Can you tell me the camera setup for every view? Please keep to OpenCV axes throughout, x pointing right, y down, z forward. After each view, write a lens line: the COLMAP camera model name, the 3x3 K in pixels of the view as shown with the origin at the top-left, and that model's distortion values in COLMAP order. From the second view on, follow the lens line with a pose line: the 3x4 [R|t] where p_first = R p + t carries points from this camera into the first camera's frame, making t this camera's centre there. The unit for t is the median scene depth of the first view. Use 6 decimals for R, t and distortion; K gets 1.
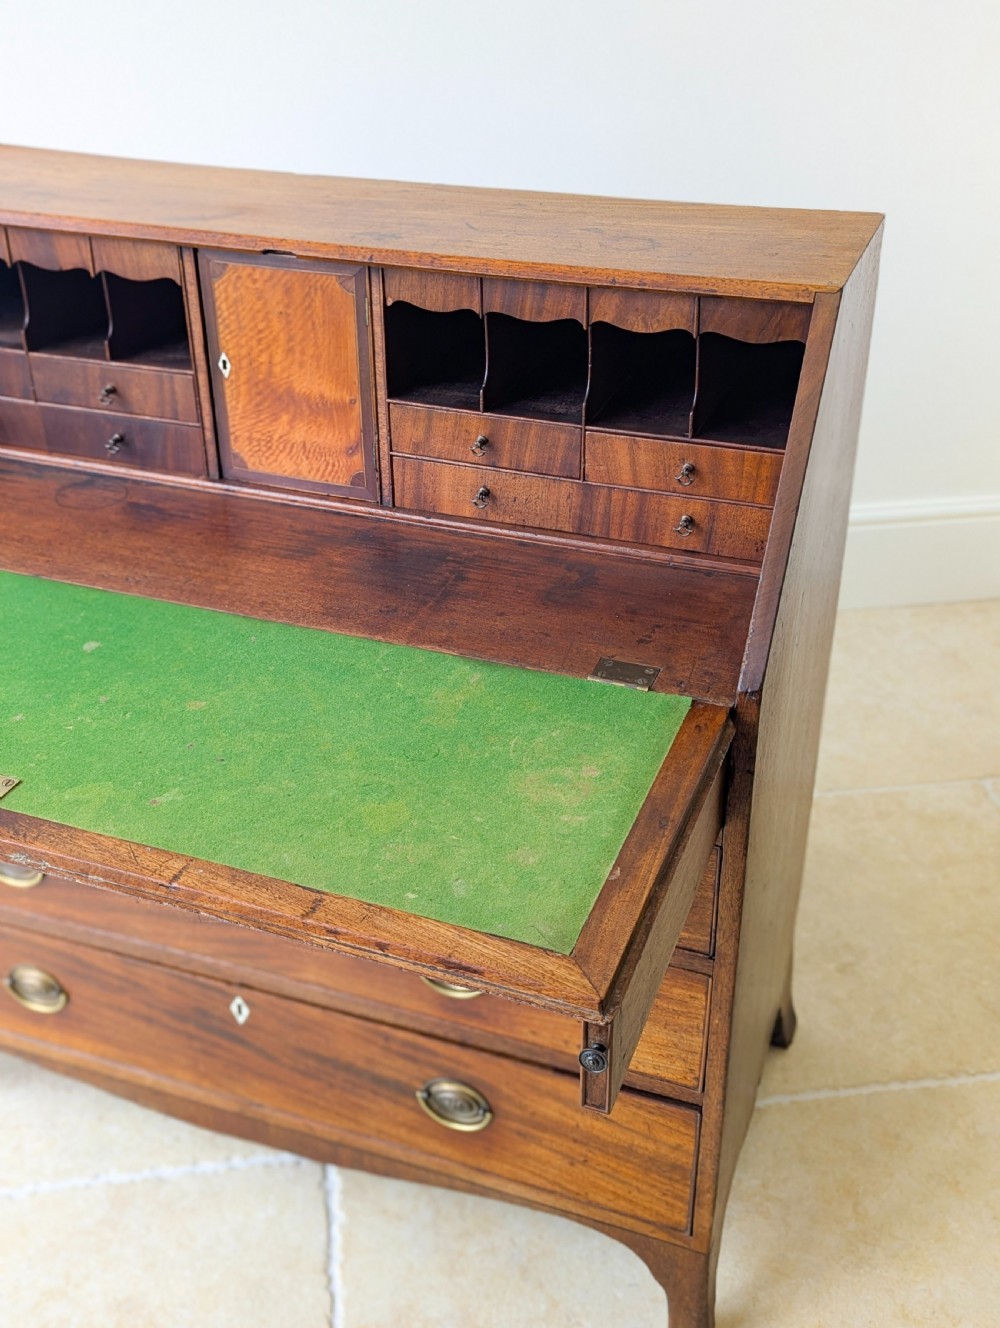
lens RADIAL K [[1426.4, 0, 514.9], [0, 1426.4, 647.5], [0, 0, 1]] dist [0.028273, -0.009170]
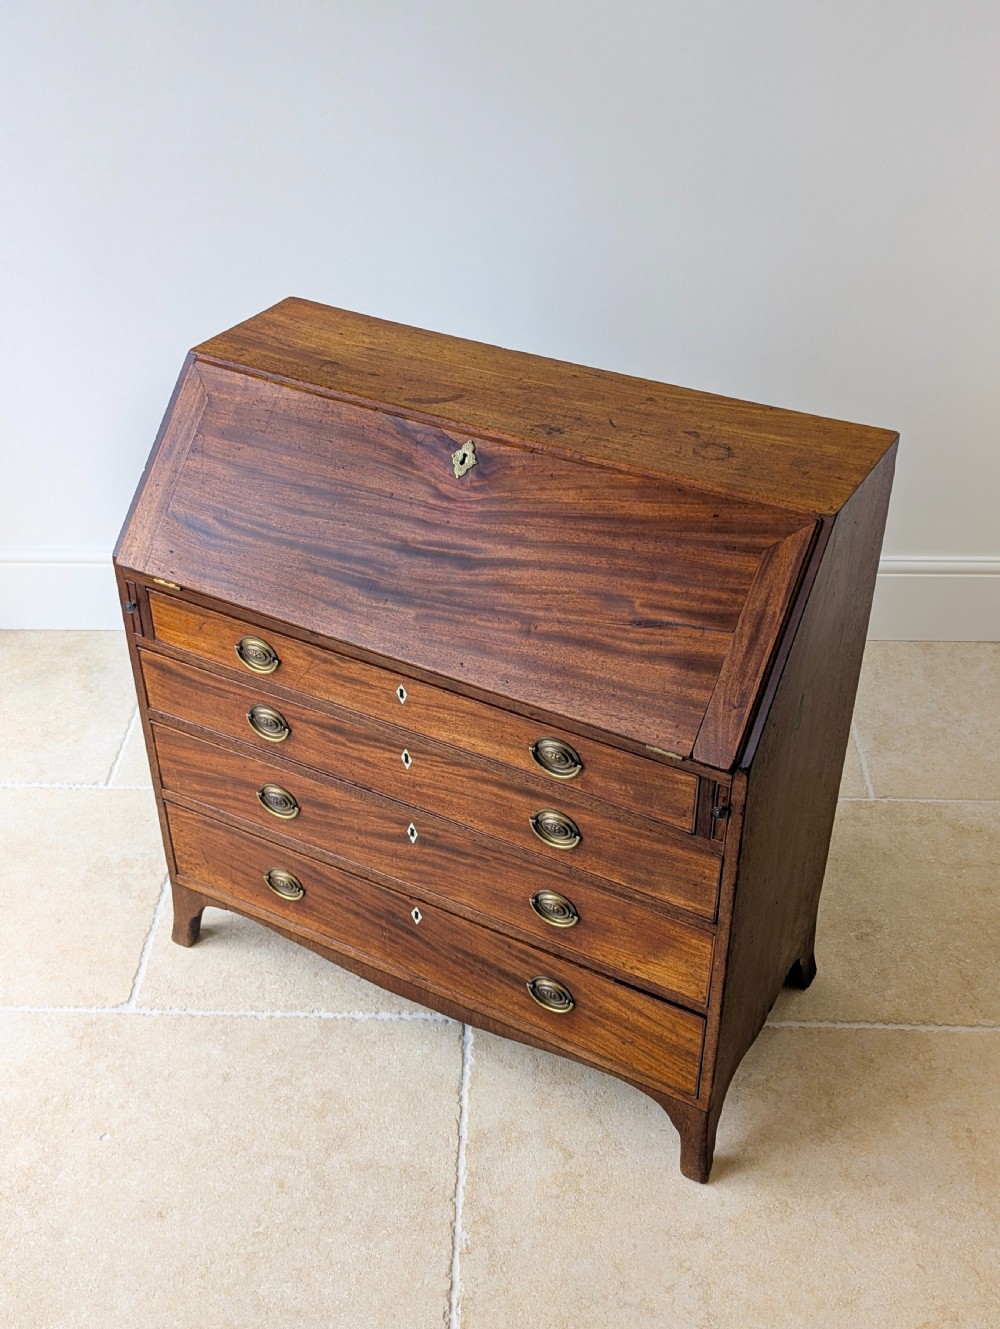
lens RADIAL K [[1455.9, 0, 500.2], [0, 1455.9, 689.6], [0, 0, 1]] dist [0.068438, -0.032188]
pose [[0.985773, 0.100217, -0.134940, 0.082703], [-0.086871, 0.991045, 0.101410, -0.154506], [0.143894, -0.088245, 0.985651, -0.509172]]
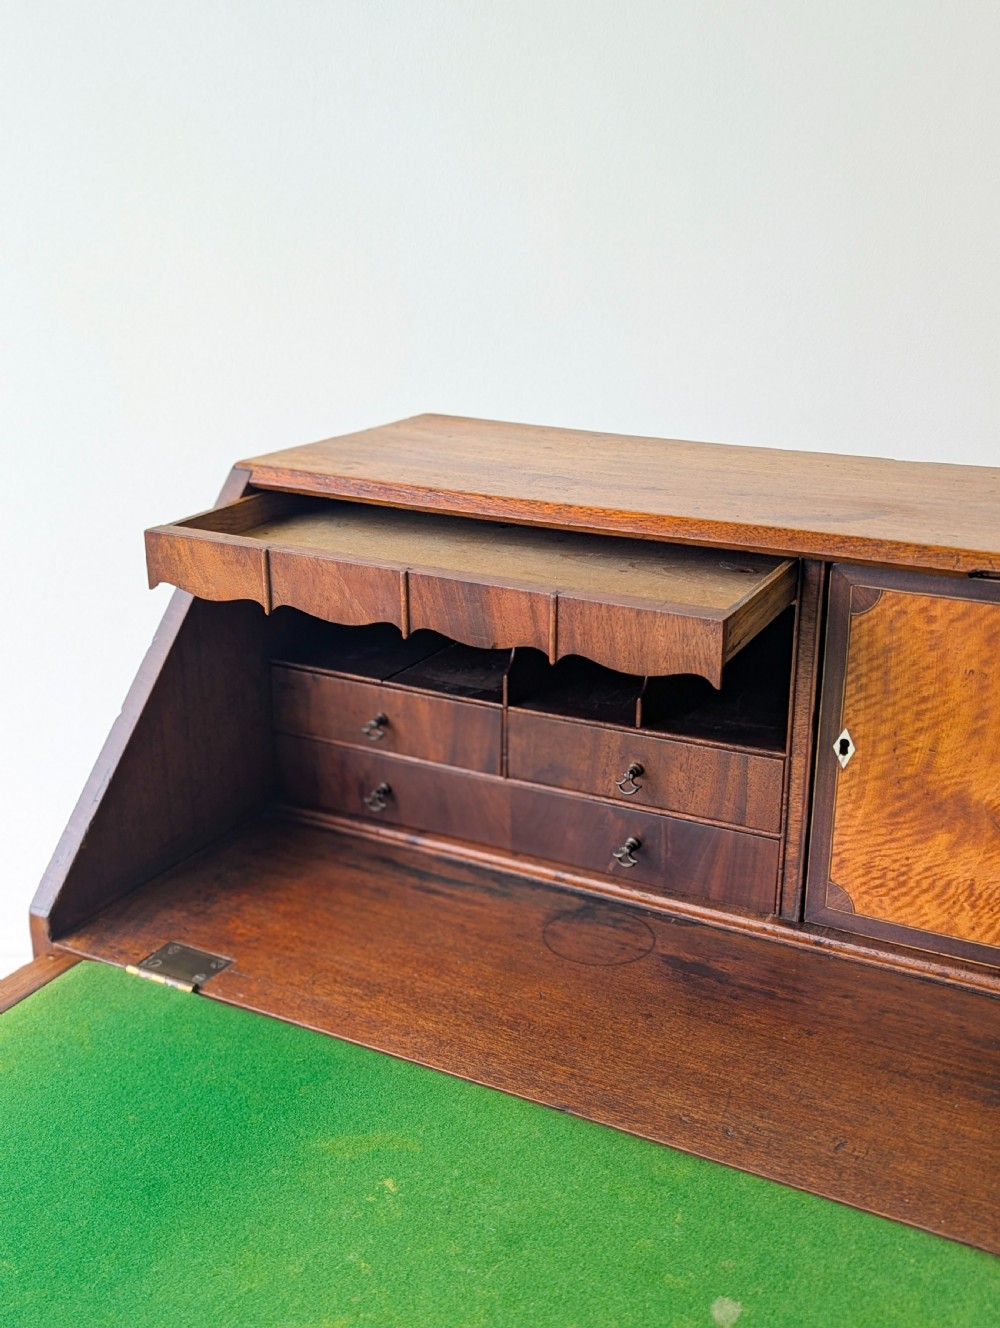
lens RADIAL K [[1420.1, 0, 511.9], [0, 1420.1, 683.7], [0, 0, 1]] dist [0.057740, 0.003794]
pose [[0.990398, 0.048368, -0.129505, -0.262572], [-0.071567, 0.980880, -0.180977, -0.101451], [0.118275, 0.188507, 0.974924, 0.372895]]
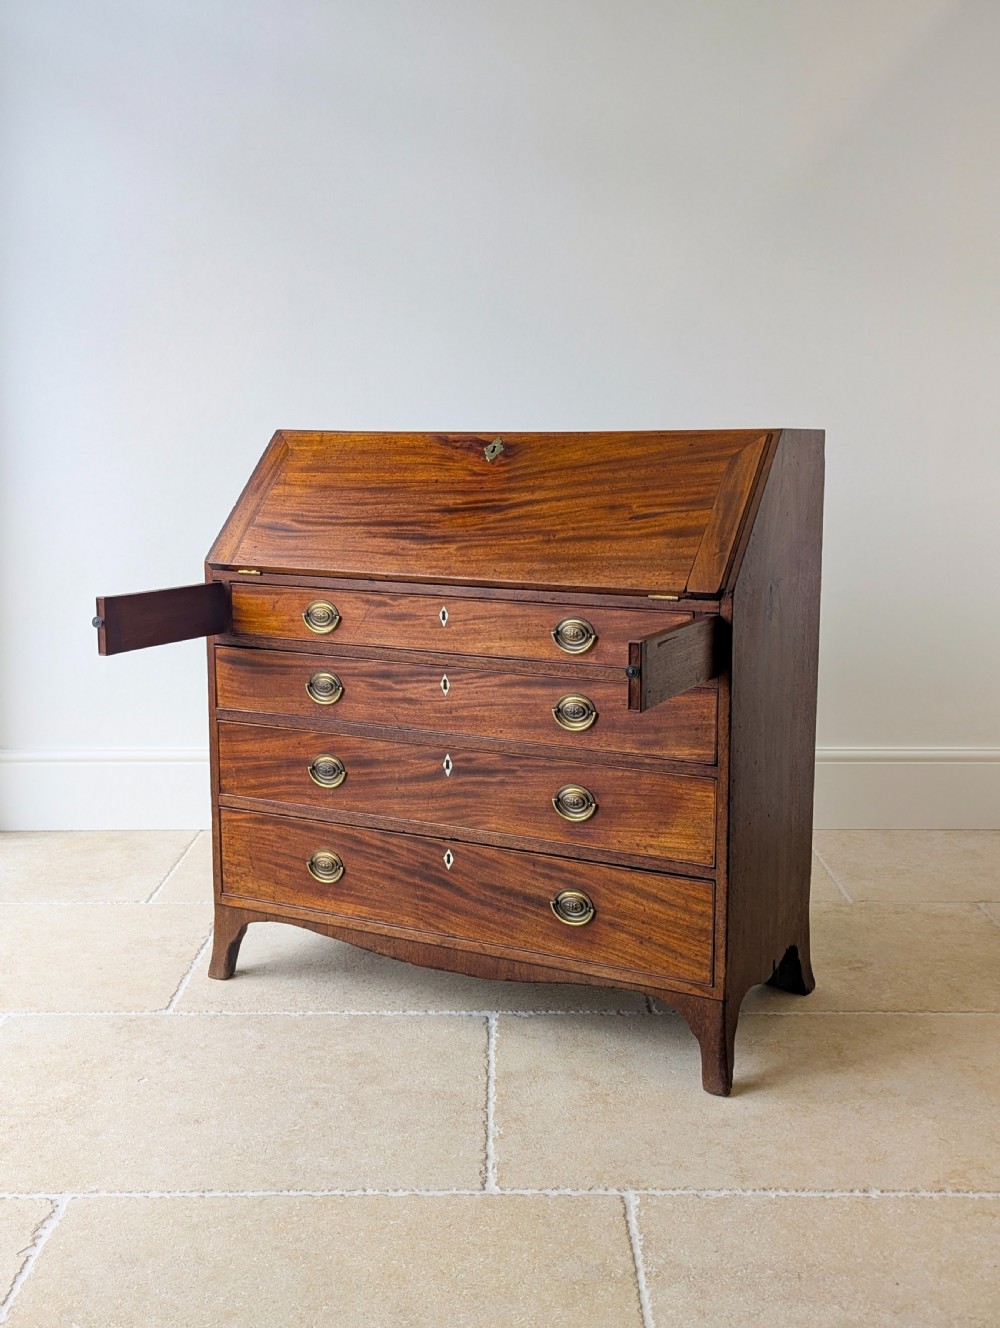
lens RADIAL K [[1403.4, 0, 513.5], [0, 1403.4, 656.7], [0, 0, 1]] dist [0.072453, -0.004091]
pose [[0.990716, 0.026132, -0.133414, 0.101744], [-0.073583, 0.928256, -0.364592, 0.657963], [0.114315, 0.371024, 0.921560, -0.629040]]
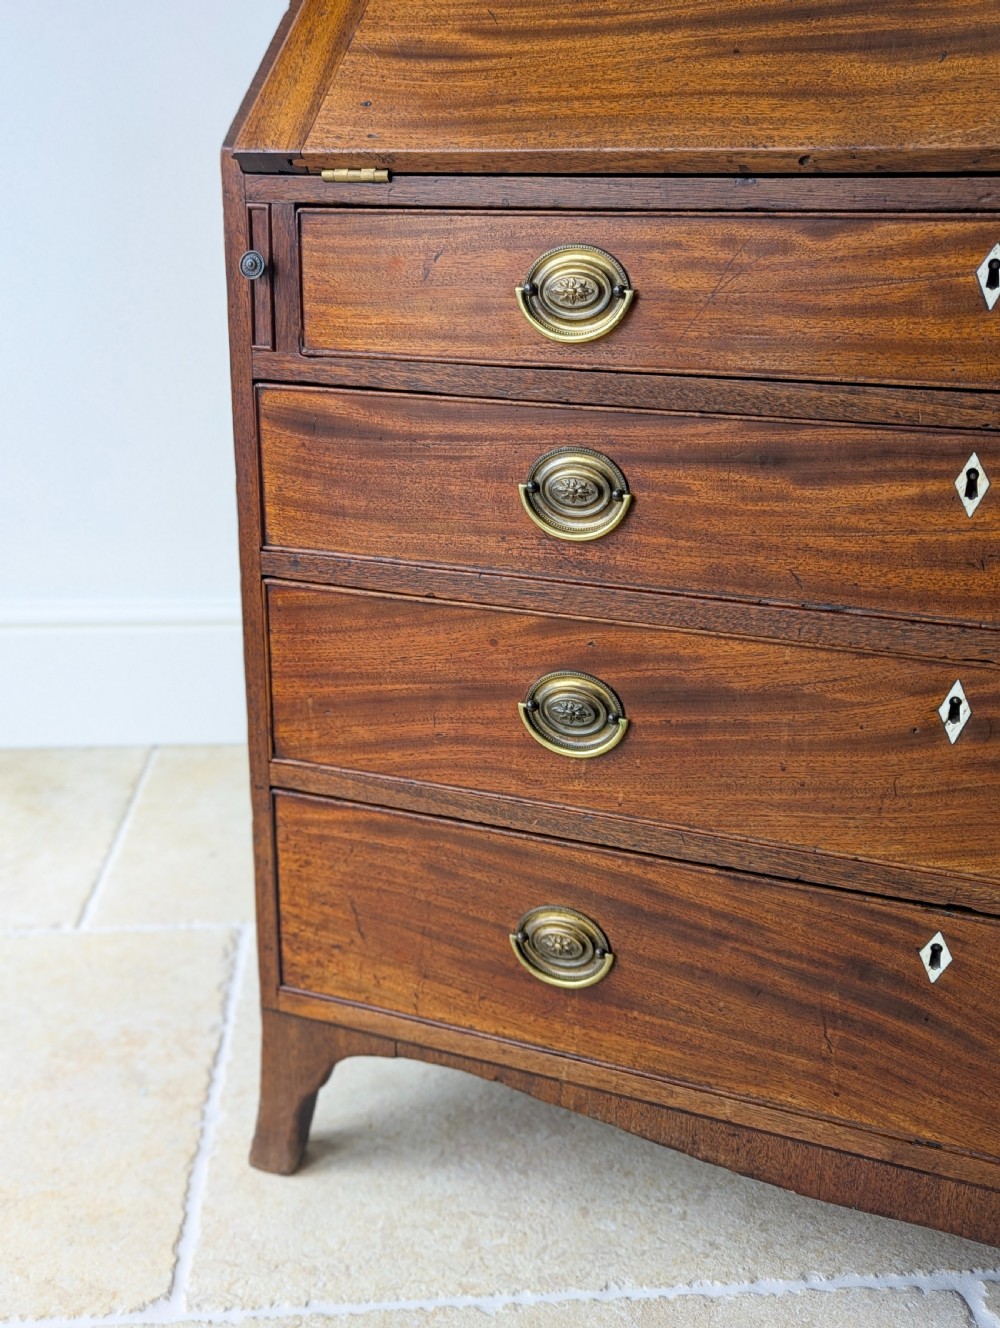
lens RADIAL K [[1439.4, 0, 506.8], [0, 1439.4, 660.8], [0, 0, 1]] dist [0.094462, -0.171930]
pose [[0.998079, 0.029207, -0.054635, -0.364901], [-0.041133, 0.971875, -0.231879, 0.295658], [0.046326, 0.233681, 0.971209, 0.360796]]
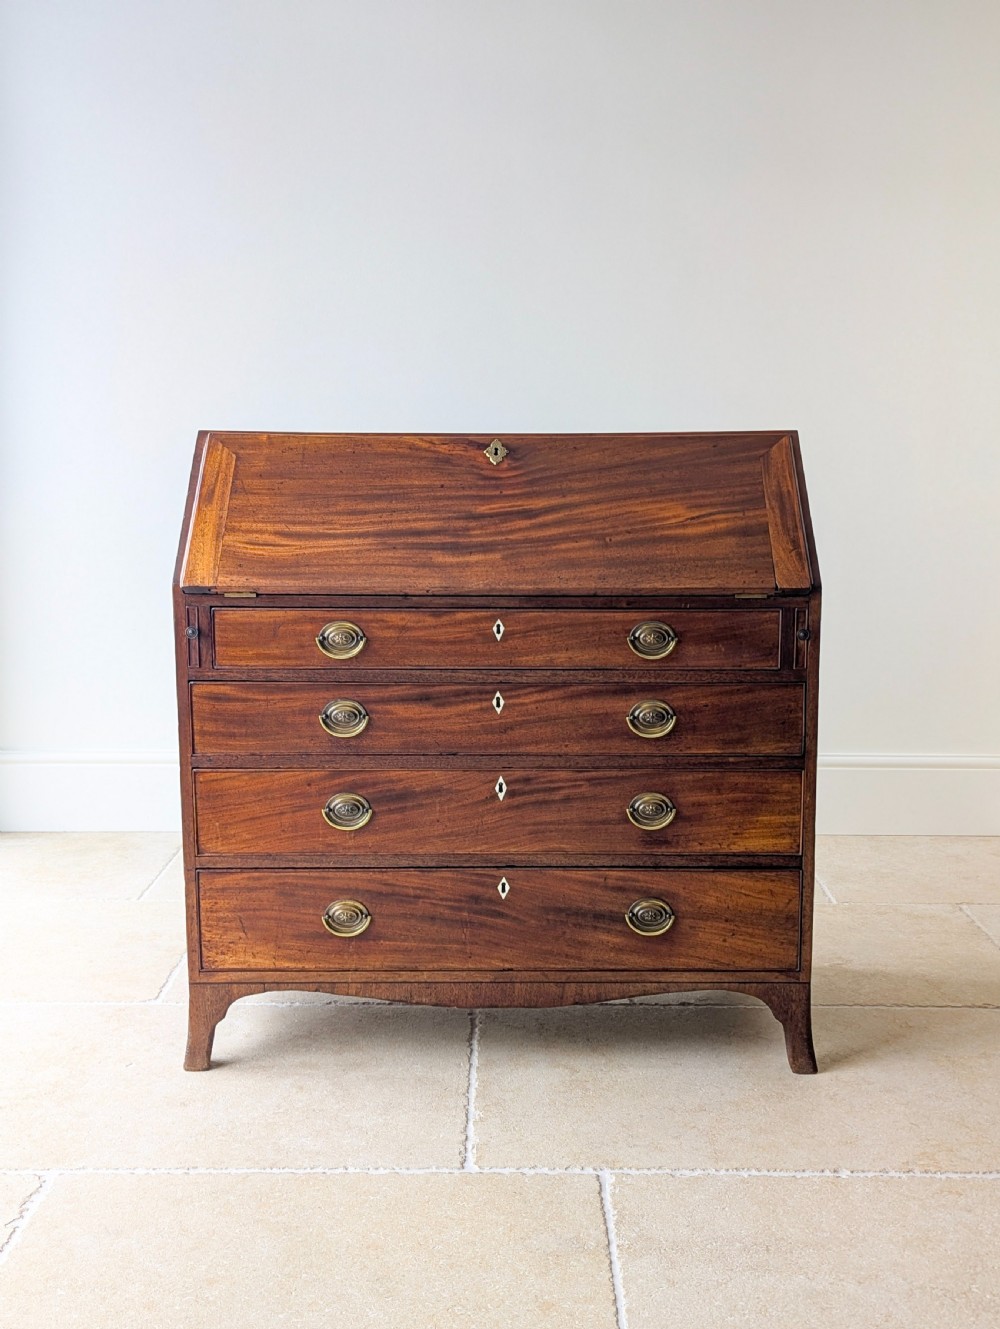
lens RADIAL K [[1440.5, 0, 506.8], [0, 1440.5, 661.3], [0, 0, 1]] dist [0.094462, -0.171930]
pose [[0.941050, -0.047455, 0.334922, -0.744055], [0.168936, 0.923727, -0.343787, 0.597110], [-0.293063, 0.380101, 0.877290, -0.516813]]
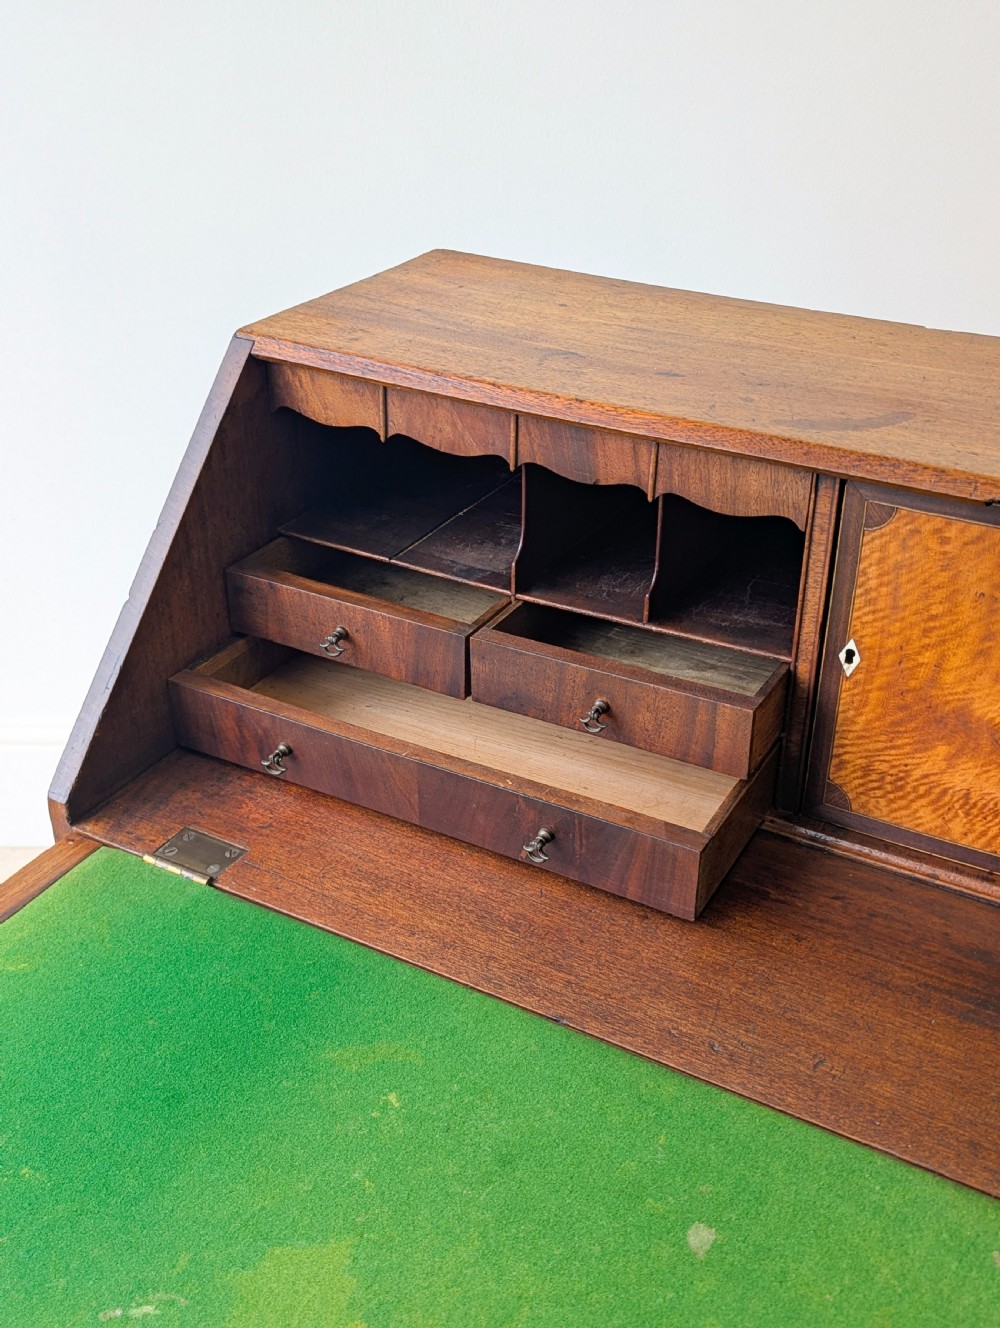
lens RADIAL K [[1420.1, 0, 511.9], [0, 1420.1, 683.7], [0, 0, 1]] dist [0.057740, 0.003794]
pose [[0.987303, 0.086444, -0.133268, -0.259864], [-0.085586, 0.996257, 0.012163, -0.178218], [0.133821, -0.000602, 0.991005, 0.366261]]
